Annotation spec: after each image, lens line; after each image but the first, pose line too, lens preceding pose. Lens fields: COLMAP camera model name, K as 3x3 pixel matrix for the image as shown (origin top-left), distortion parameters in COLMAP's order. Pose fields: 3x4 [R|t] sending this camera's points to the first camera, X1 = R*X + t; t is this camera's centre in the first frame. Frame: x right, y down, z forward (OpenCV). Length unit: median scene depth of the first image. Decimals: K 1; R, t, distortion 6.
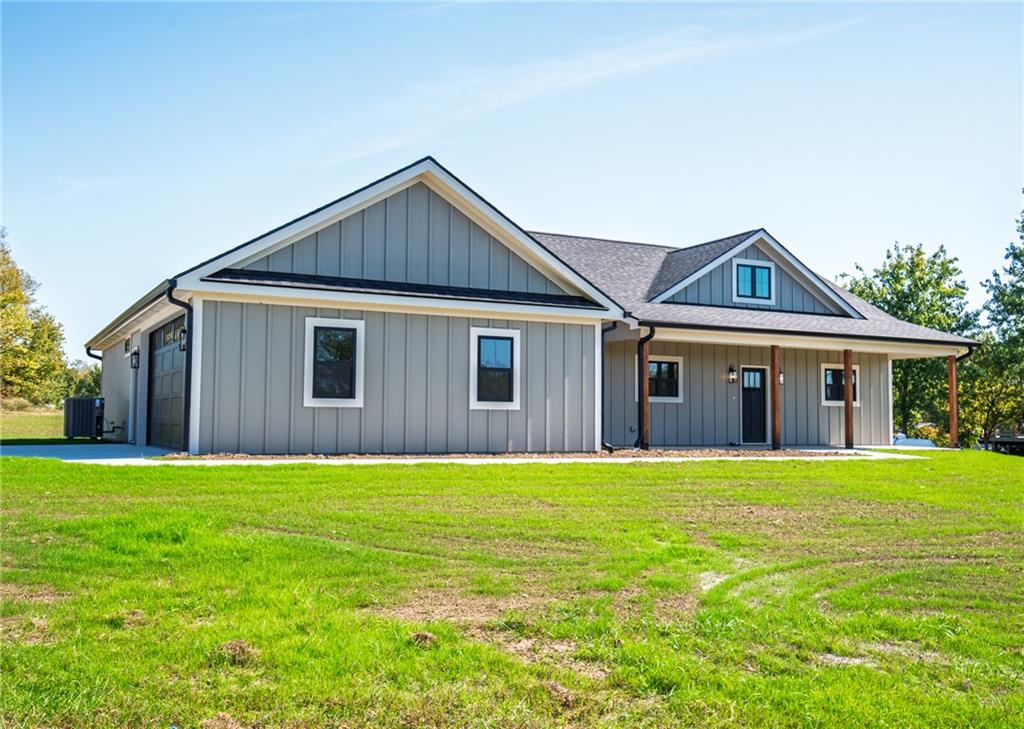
lens RADIAL K [[1027.1, 0, 571.7], [0, 1027.1, 362.9], [0, 0, 1]] dist [-0.006858, -0.000668]
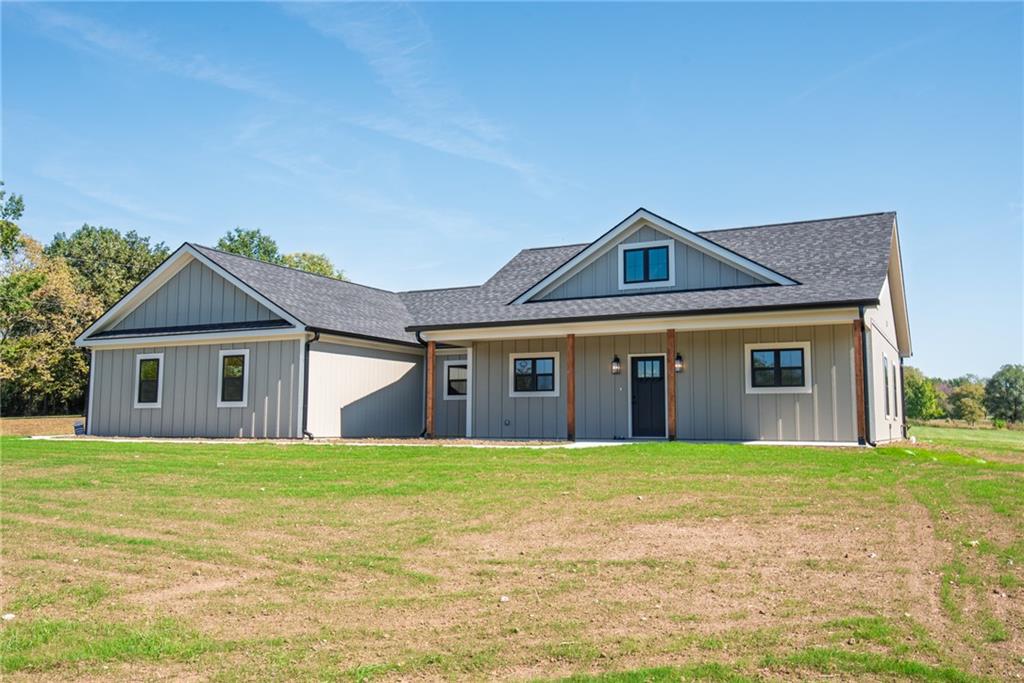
lens RADIAL K [[870.4, 0, 512.0], [0, 870.4, 341.5], [0, 0, 1]] dist [0.008747, 0.004779]
pose [[0.524446, -0.086639, -0.847024, 1.082995], [0.051677, 0.996214, -0.069903, 0.055803], [0.849874, -0.007111, 0.526938, 0.655361]]
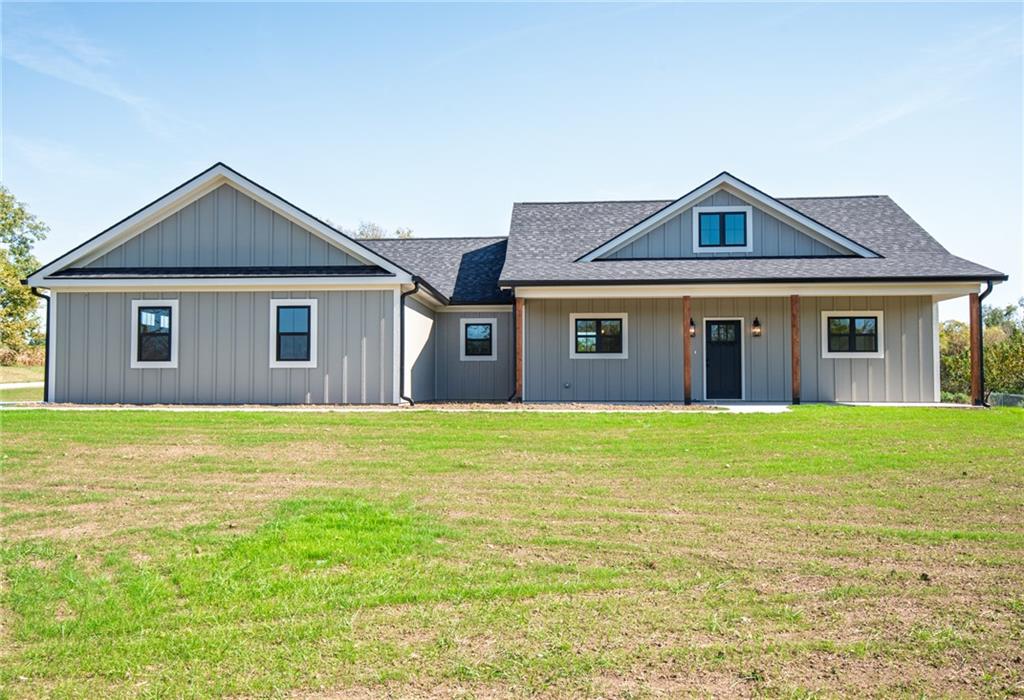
lens RADIAL K [[879.0, 0, 508.0], [0, 879.0, 360.4], [0, 0, 1]] dist [0.031614, -0.008341]
pose [[0.811751, -0.023841, -0.583517, 0.675842], [0.040282, 0.999072, 0.015219, 0.029772], [0.582613, -0.035859, 0.811958, 0.302103]]
